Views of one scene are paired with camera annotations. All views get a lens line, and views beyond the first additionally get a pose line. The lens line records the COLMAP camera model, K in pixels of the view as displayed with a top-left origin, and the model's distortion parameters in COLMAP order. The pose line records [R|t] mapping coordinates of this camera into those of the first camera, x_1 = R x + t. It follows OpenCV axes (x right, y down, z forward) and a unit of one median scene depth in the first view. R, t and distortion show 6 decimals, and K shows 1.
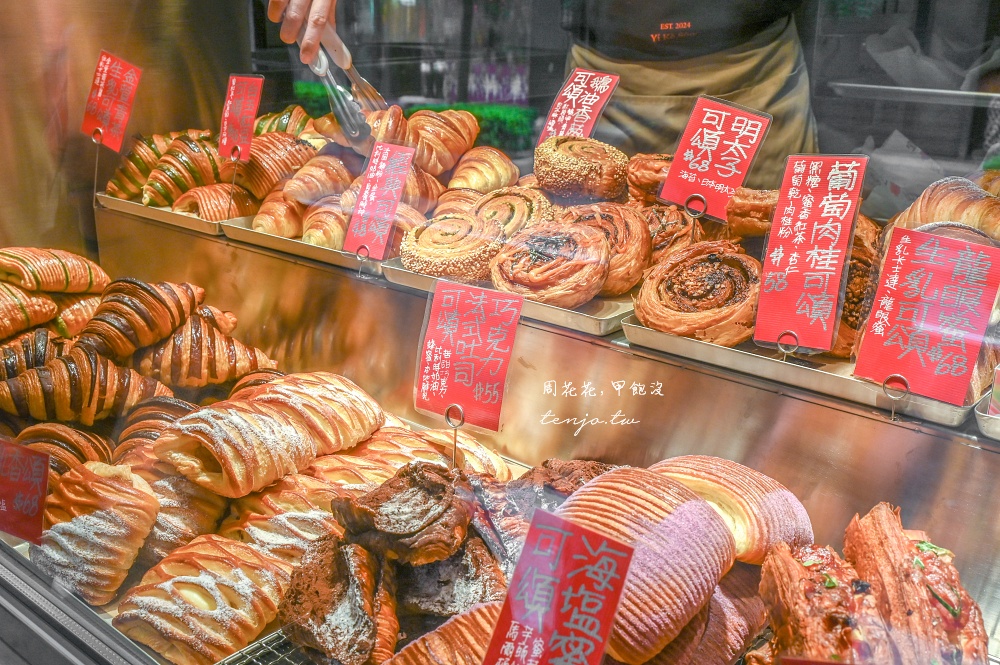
lens RADIAL K [[1027.4, 0, 503.0], [0, 1027.4, 330.0], [0, 0, 1]] dist [0.011325, 0.000000]
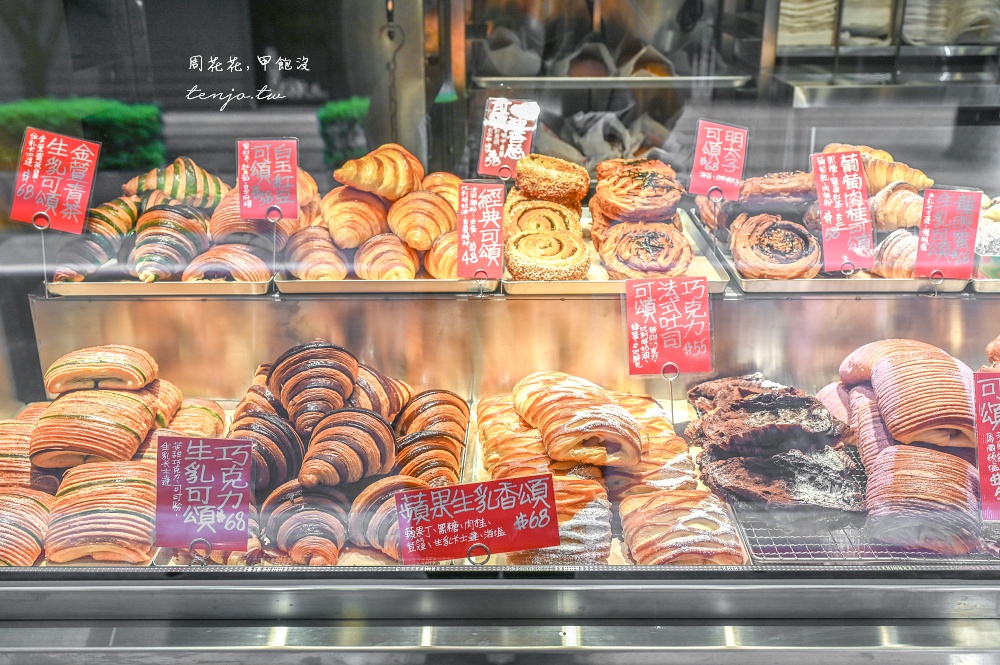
lens RADIAL K [[1028.6, 0, 503.4], [0, 1028.6, 338.1], [0, 0, 1]] dist [0.002891, 0.000000]
pose [[0.762420, -0.240521, 0.600721, -1.019278], [0.211633, 0.969983, 0.119770, -0.169983], [-0.611496, 0.035817, 0.790436, 0.037749]]
